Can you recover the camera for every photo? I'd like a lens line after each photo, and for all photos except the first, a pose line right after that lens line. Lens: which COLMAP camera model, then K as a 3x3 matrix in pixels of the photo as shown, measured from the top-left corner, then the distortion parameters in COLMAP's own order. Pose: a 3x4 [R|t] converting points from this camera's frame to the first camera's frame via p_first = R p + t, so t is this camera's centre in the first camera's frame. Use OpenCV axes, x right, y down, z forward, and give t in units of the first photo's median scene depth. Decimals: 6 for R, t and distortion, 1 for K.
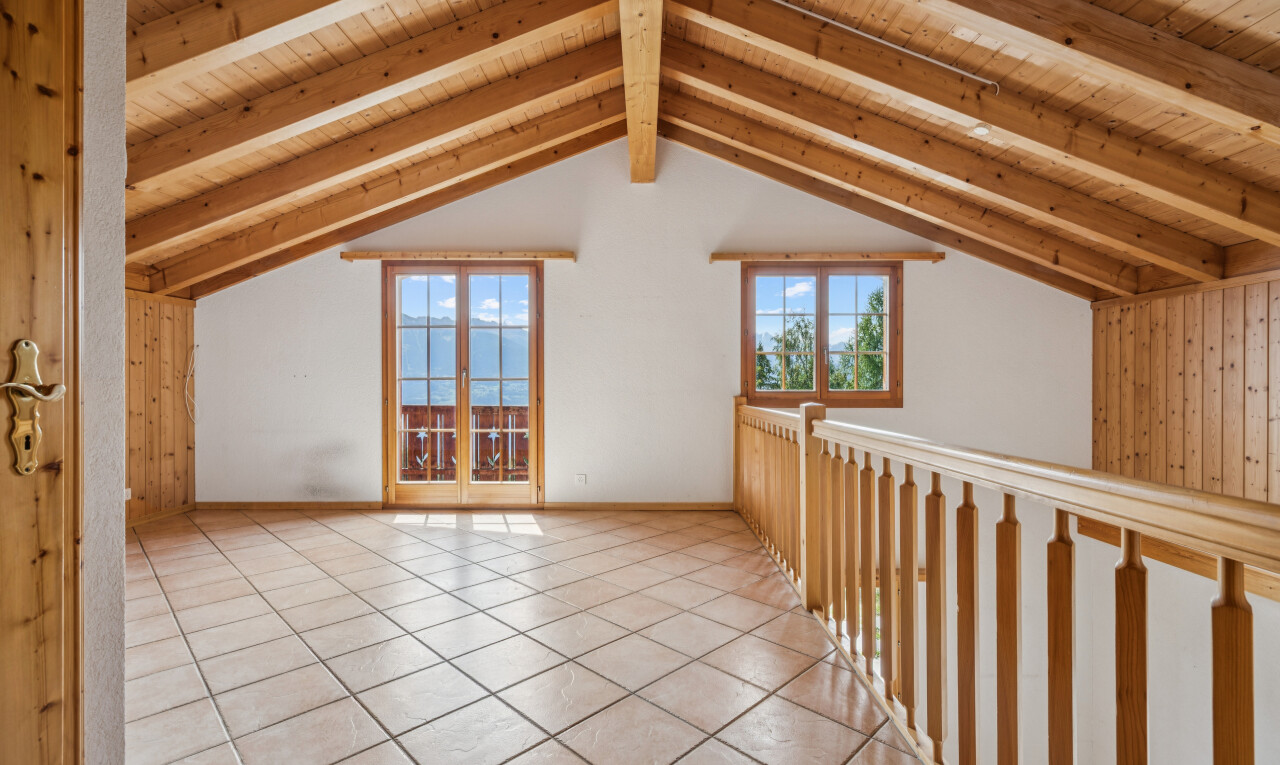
lens RADIAL K [[568.8, 0, 640.0], [0, 568.8, 382.5], [0, 0, 1]] dist [-0.000131, 0.000117]
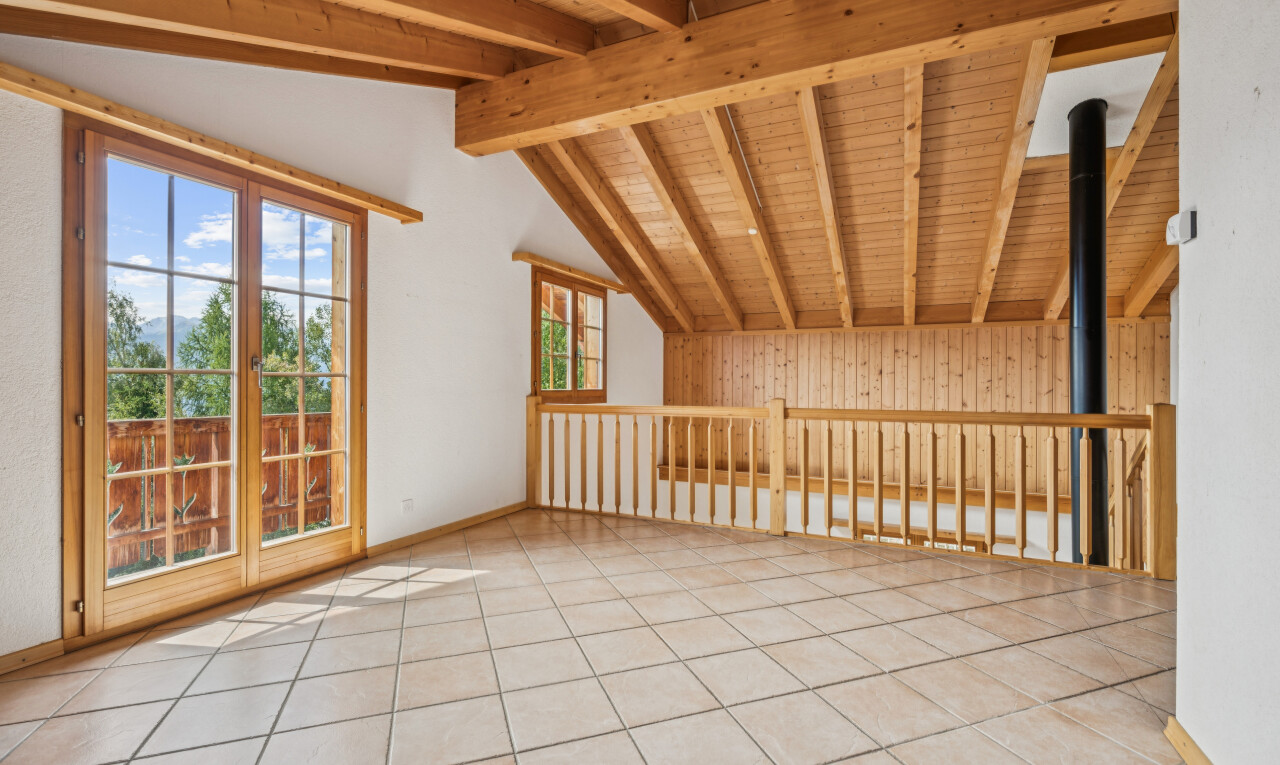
lens RADIAL K [[568.8, 0, 640.0], [0, 568.8, 382.5], [0, 0, 1]] dist [-0.000131, 0.000117]
pose [[0.415178, 0.003939, 0.909732, -0.679903], [-0.006045, 0.999980, -0.001571, 0.000120], [-0.909720, -0.004847, 0.415193, 0.395799]]
